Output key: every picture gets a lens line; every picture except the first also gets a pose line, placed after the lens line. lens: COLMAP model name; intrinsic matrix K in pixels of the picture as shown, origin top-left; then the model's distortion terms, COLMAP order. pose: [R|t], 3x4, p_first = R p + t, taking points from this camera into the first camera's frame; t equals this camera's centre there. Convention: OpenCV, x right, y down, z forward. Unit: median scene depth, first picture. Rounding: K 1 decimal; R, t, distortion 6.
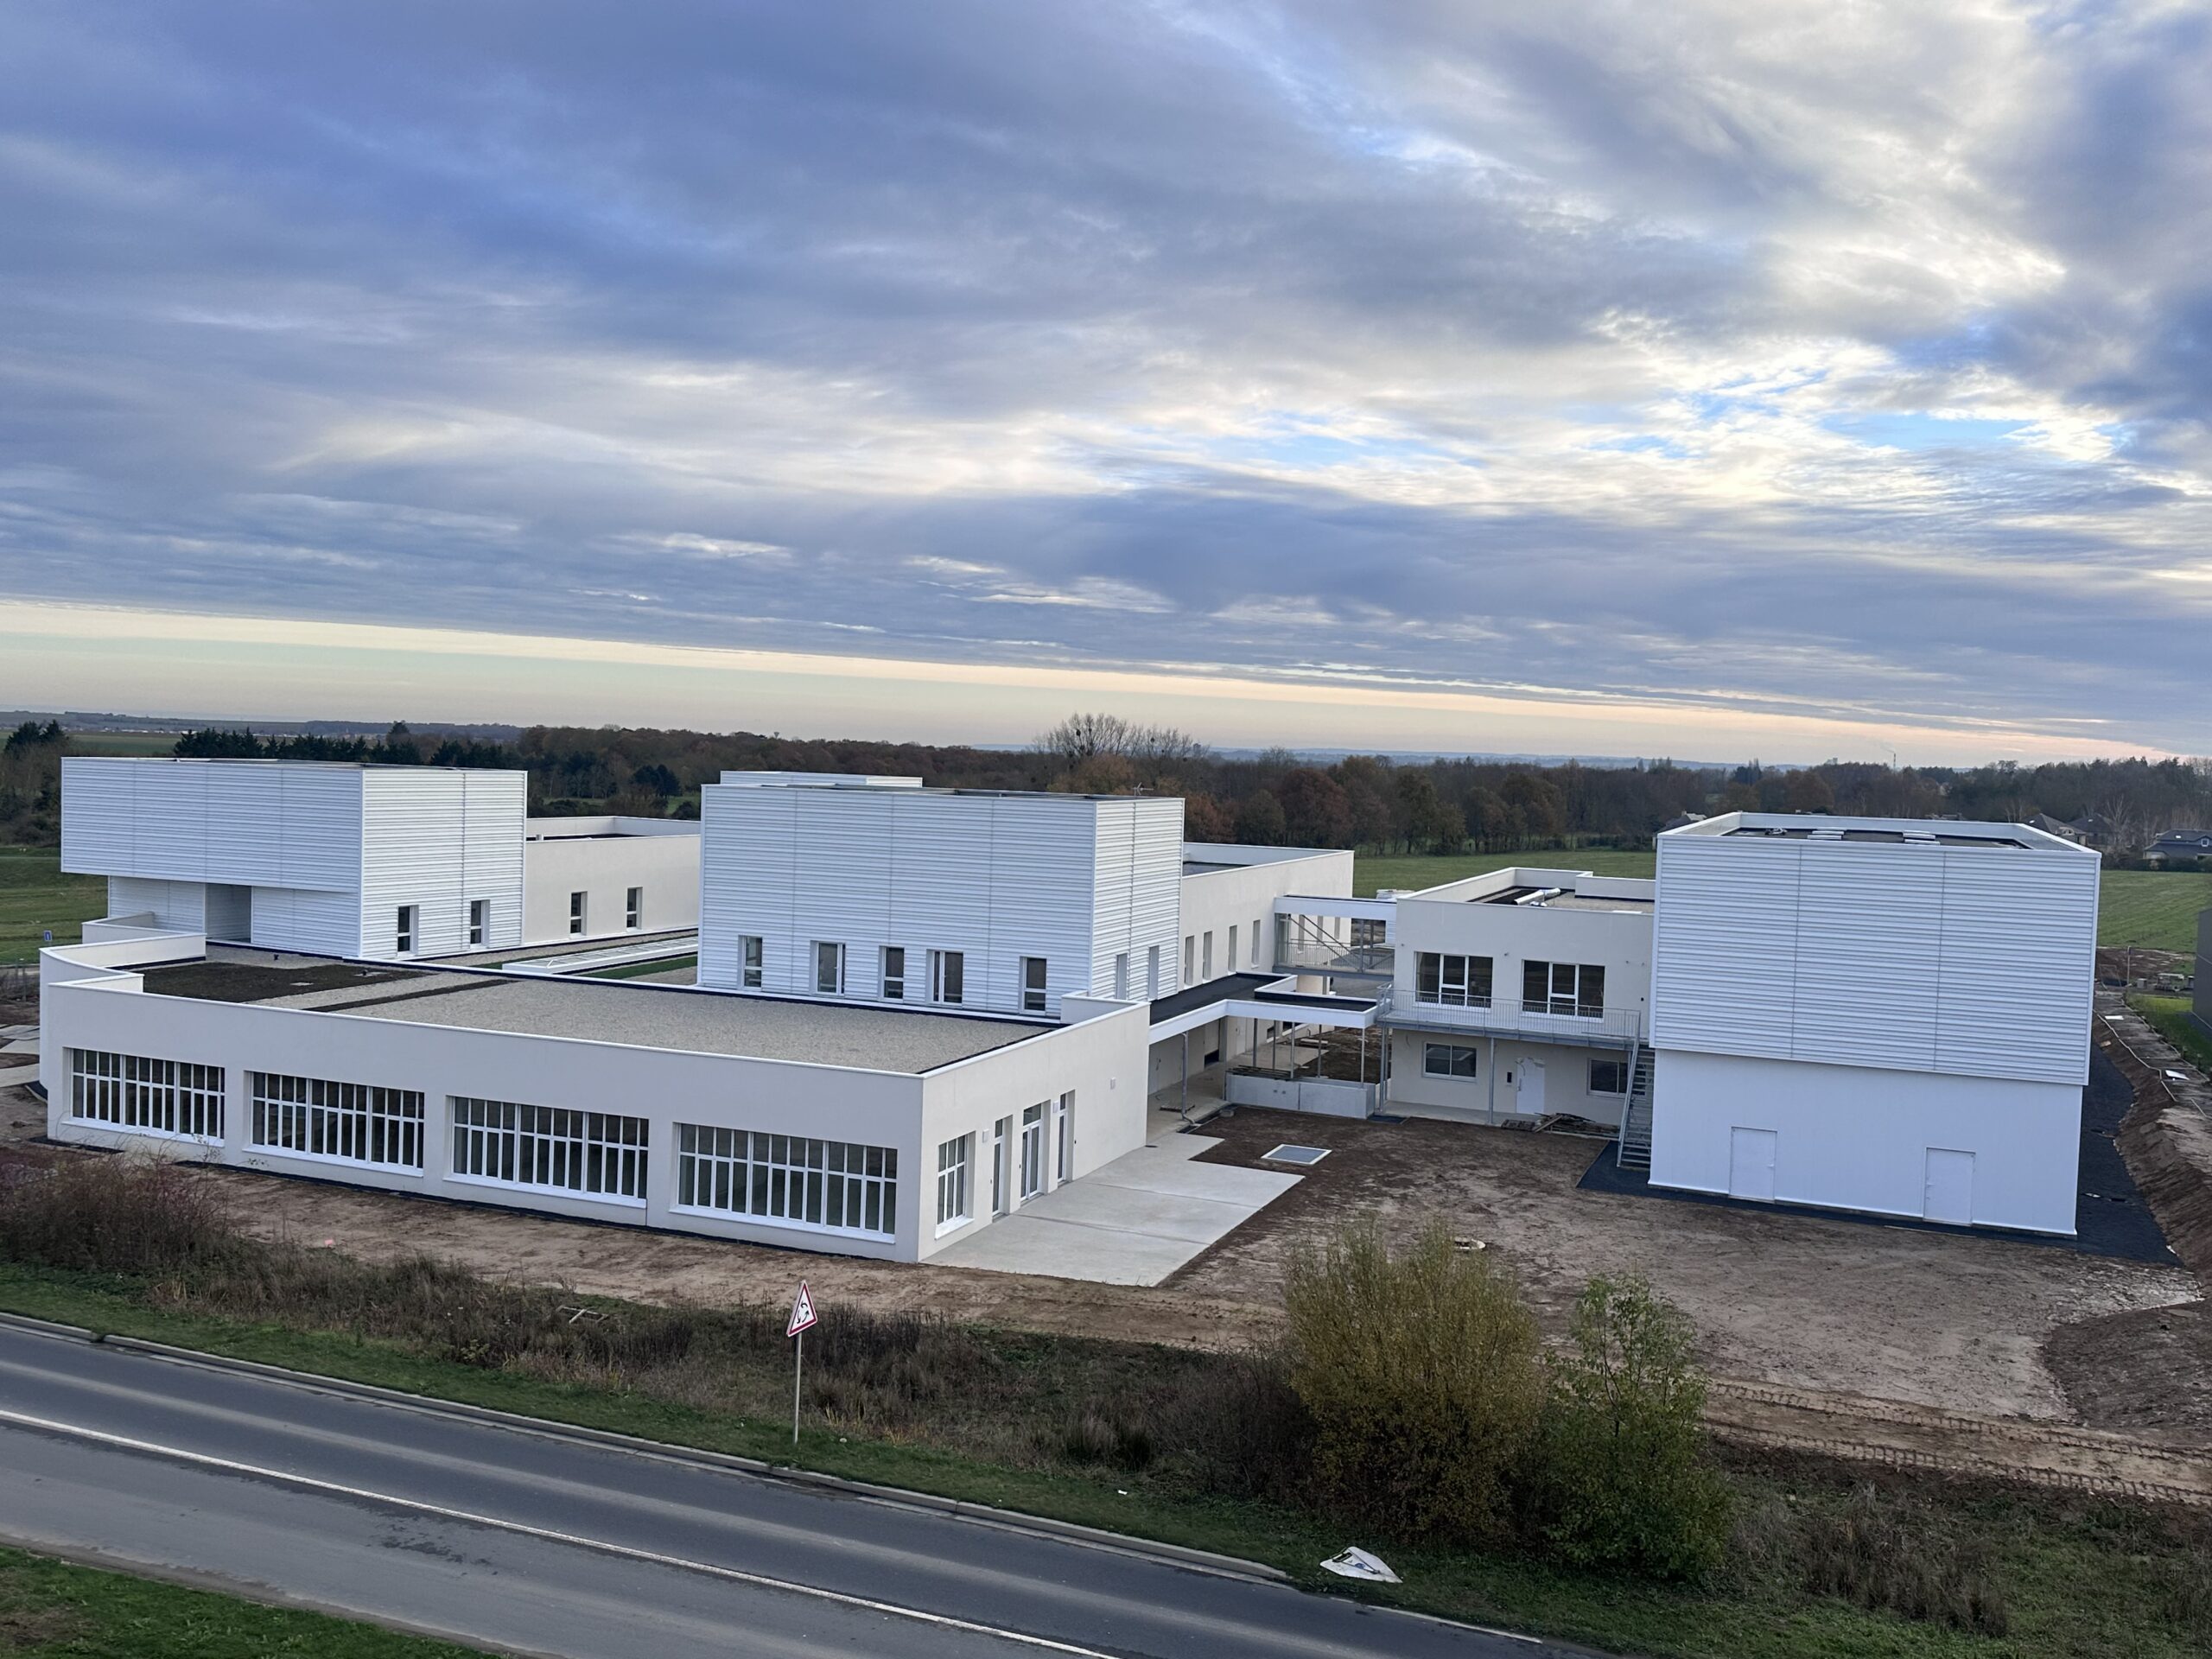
lens RADIAL K [[1869.6, 0, 1106.6], [0, 1869.6, 822.0], [0, 0, 1]] dist [0.117009, -0.203729]
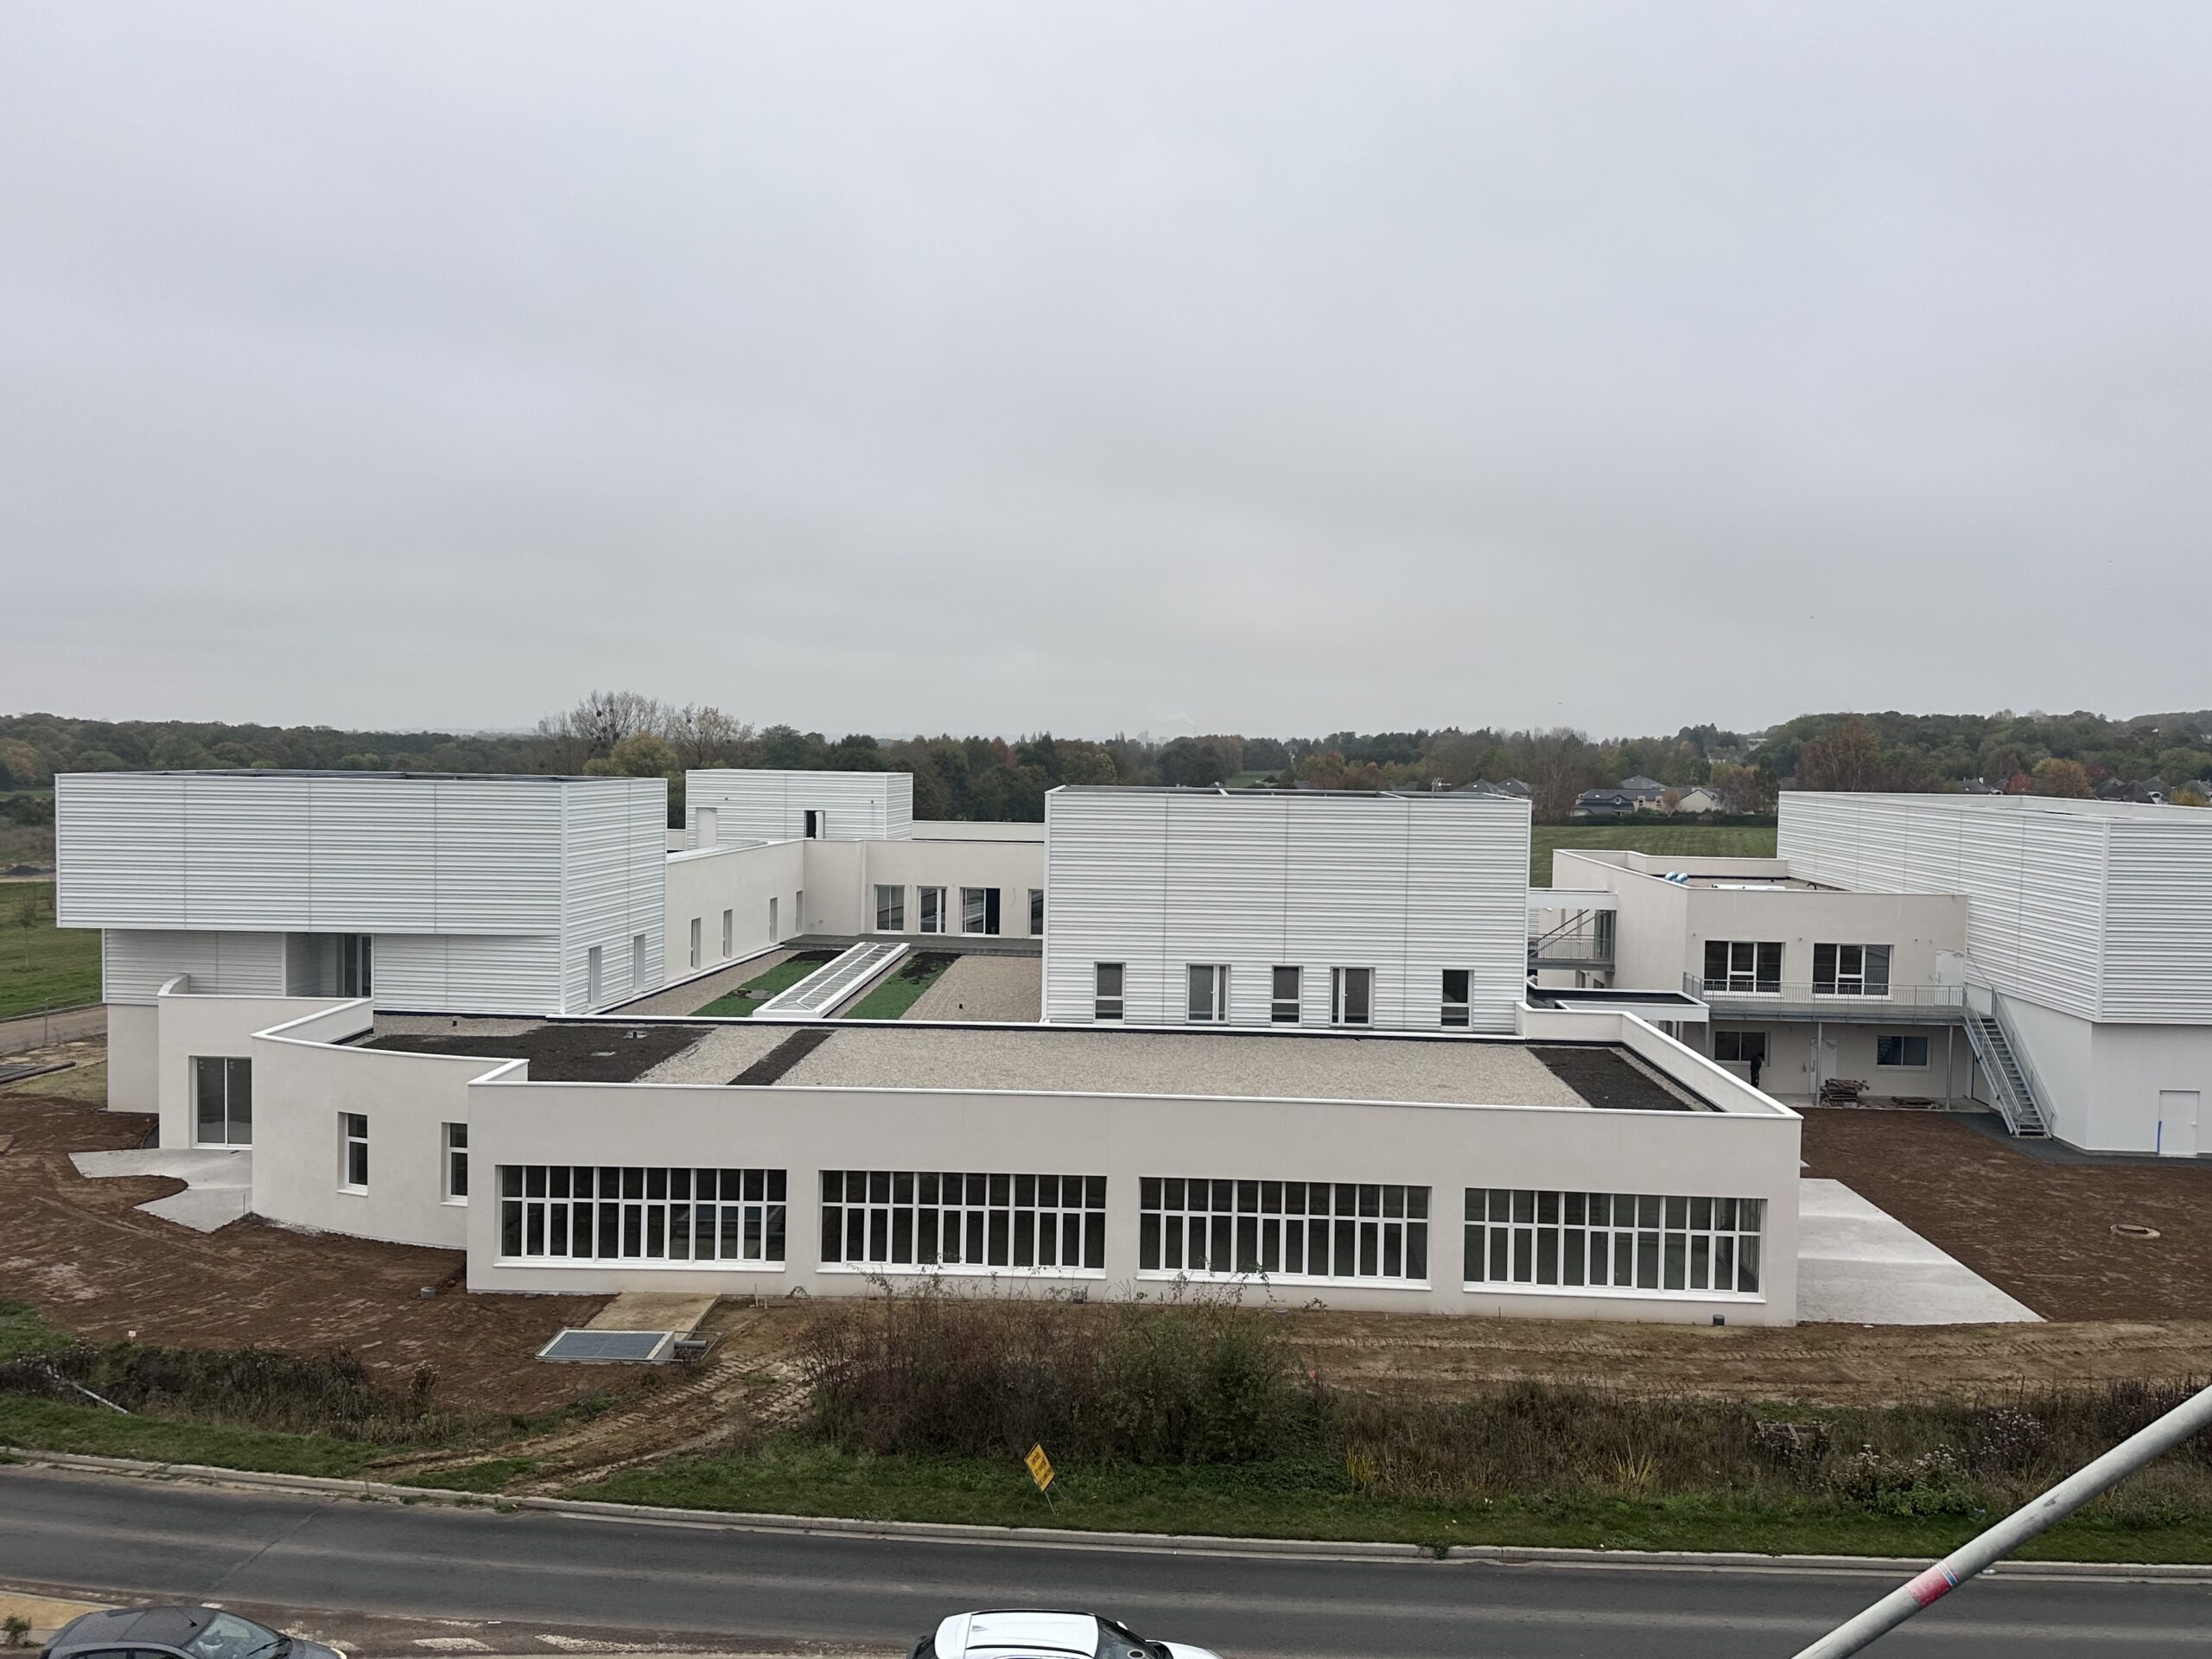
lens RADIAL K [[1777.8, 0, 1105.0], [0, 1777.8, 885.3], [0, 0, 1]] dist [0.177755, -0.000592]
pose [[0.940285, -0.043973, 0.337535, -0.484453], [0.027242, 0.998161, 0.054149, -0.023059], [-0.339296, -0.041721, 0.939754, 0.201391]]
